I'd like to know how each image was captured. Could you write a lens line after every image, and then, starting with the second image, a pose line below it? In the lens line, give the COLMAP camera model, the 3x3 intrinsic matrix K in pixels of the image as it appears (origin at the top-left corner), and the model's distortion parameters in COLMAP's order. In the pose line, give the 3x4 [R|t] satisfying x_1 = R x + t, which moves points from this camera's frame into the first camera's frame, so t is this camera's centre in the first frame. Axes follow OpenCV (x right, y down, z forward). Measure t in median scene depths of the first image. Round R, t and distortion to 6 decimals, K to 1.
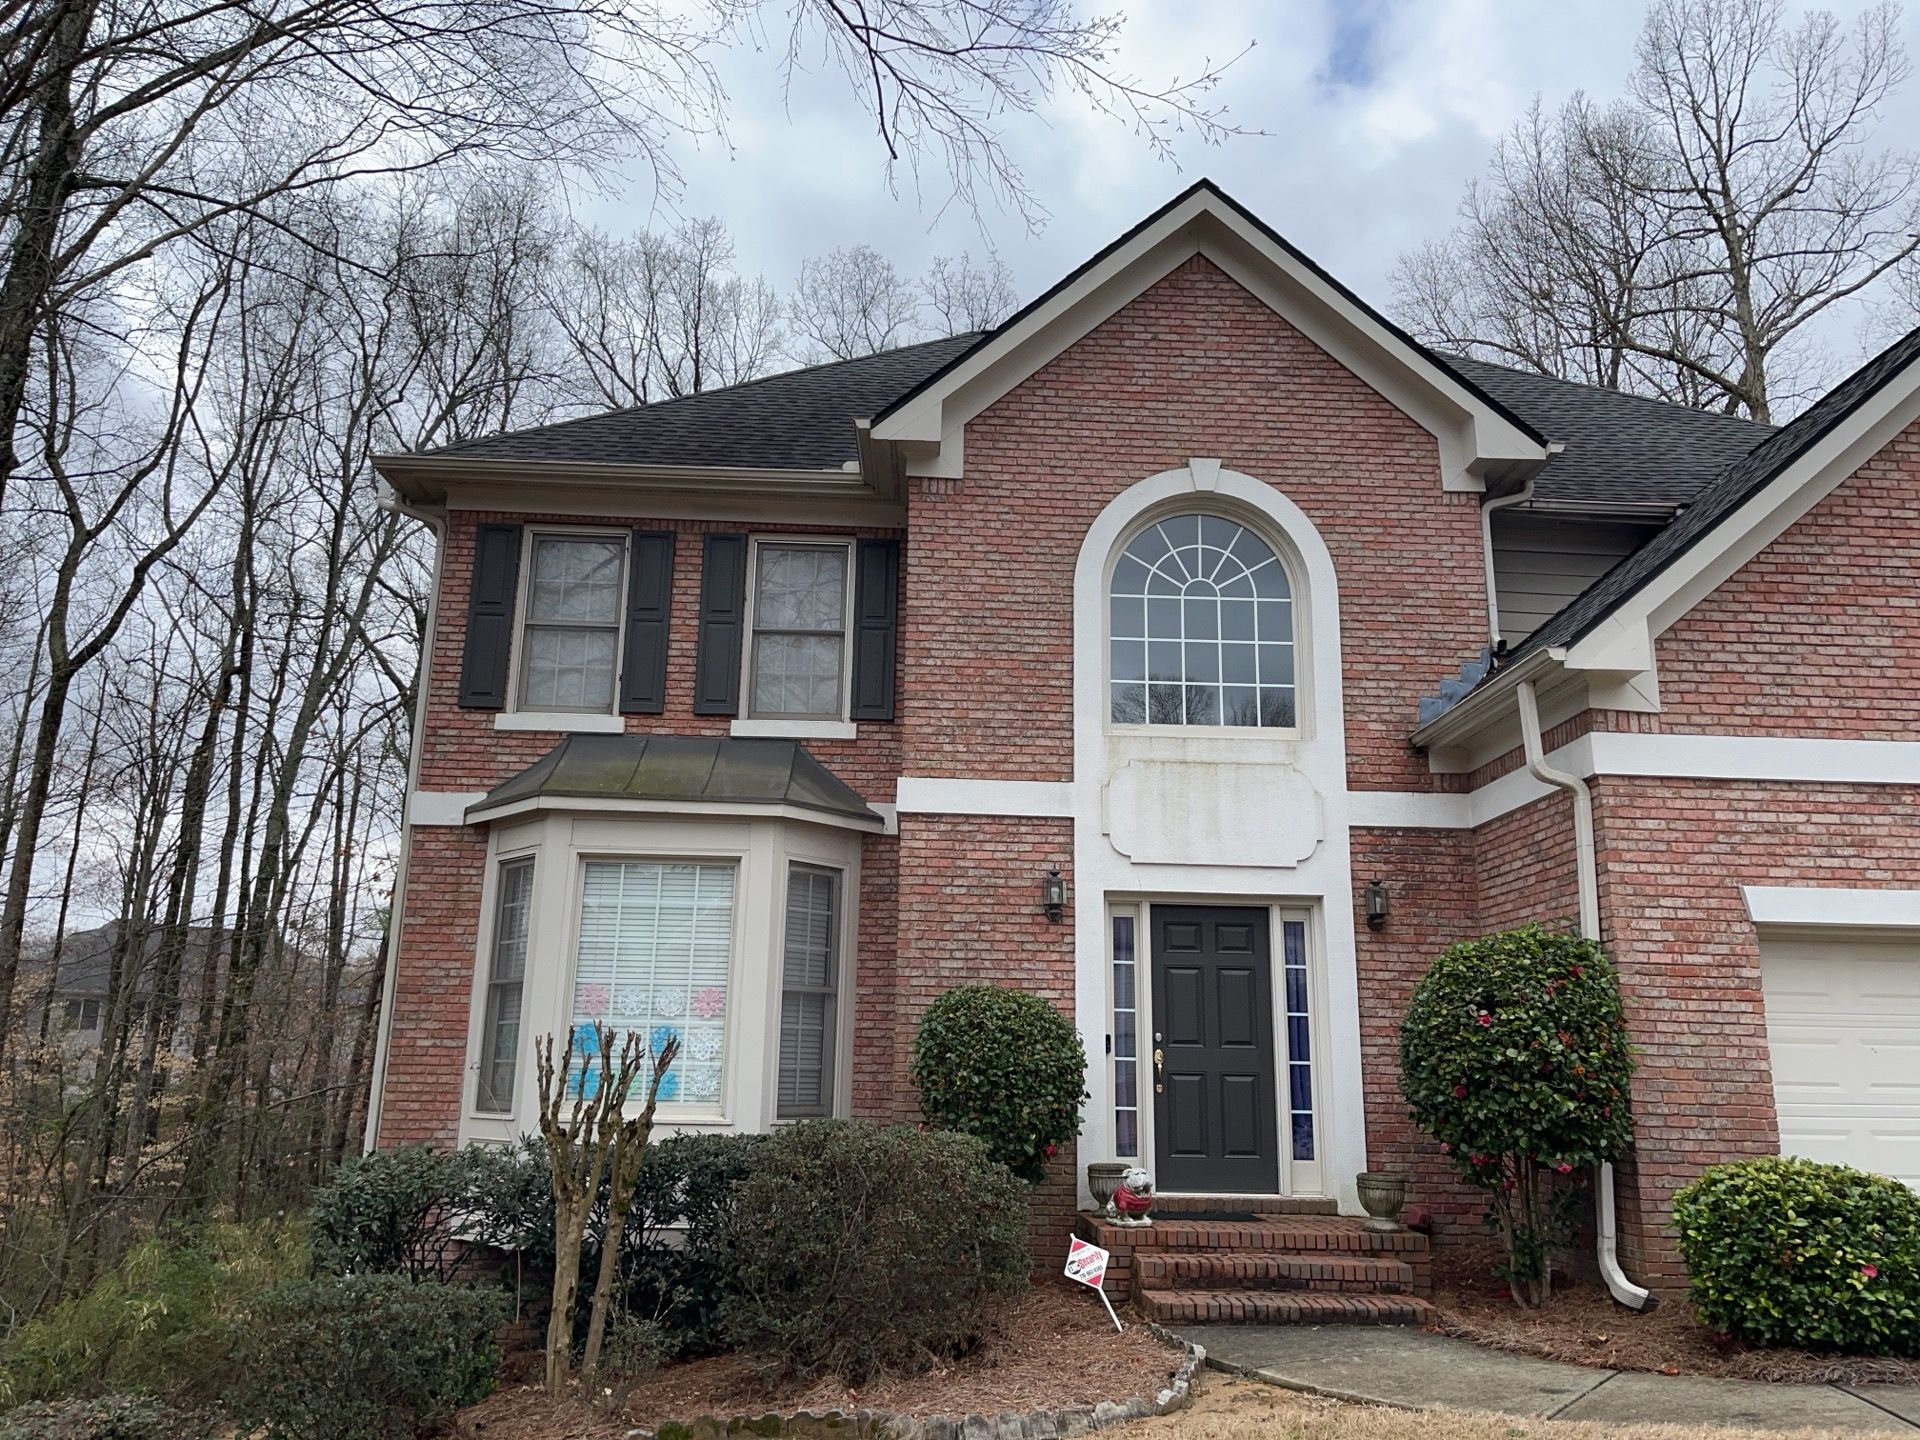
lens RADIAL K [[1450.6, 0, 960.3], [0, 1450.6, 718.9], [0, 0, 1]] dist [0.025706, -0.017074]
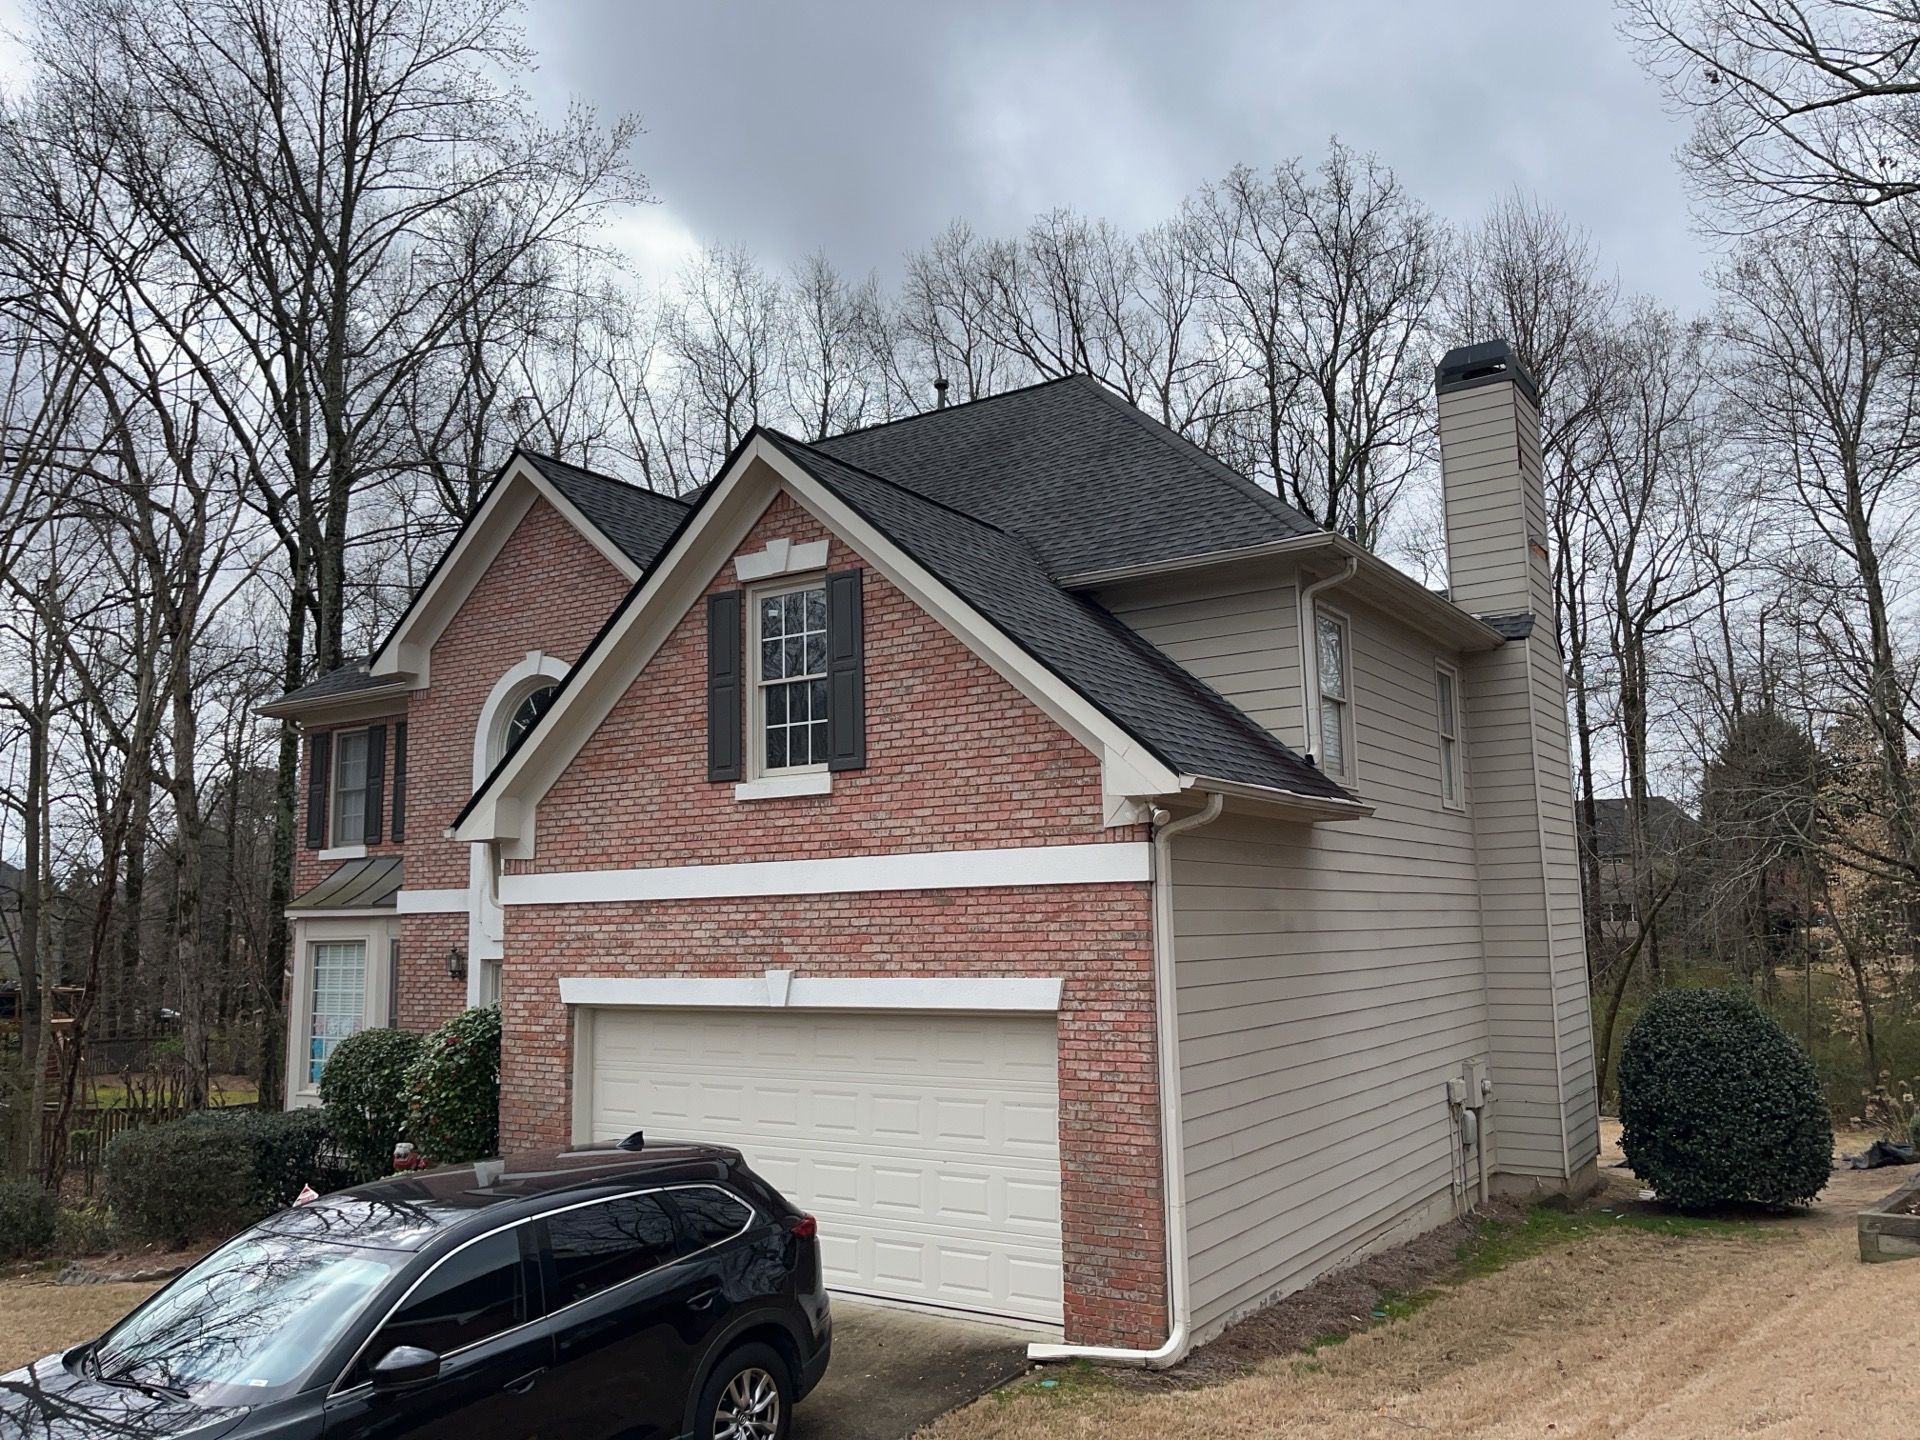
lens RADIAL K [[1450.6, 0, 956.8], [0, 1450.6, 728.9], [0, 0, 1]] dist [0.025706, -0.017074]
pose [[0.809783, -0.113829, -0.575582, 1.694049], [0.176750, 0.982756, 0.054315, -0.138282], [0.559474, -0.145717, 0.815938, 0.064944]]
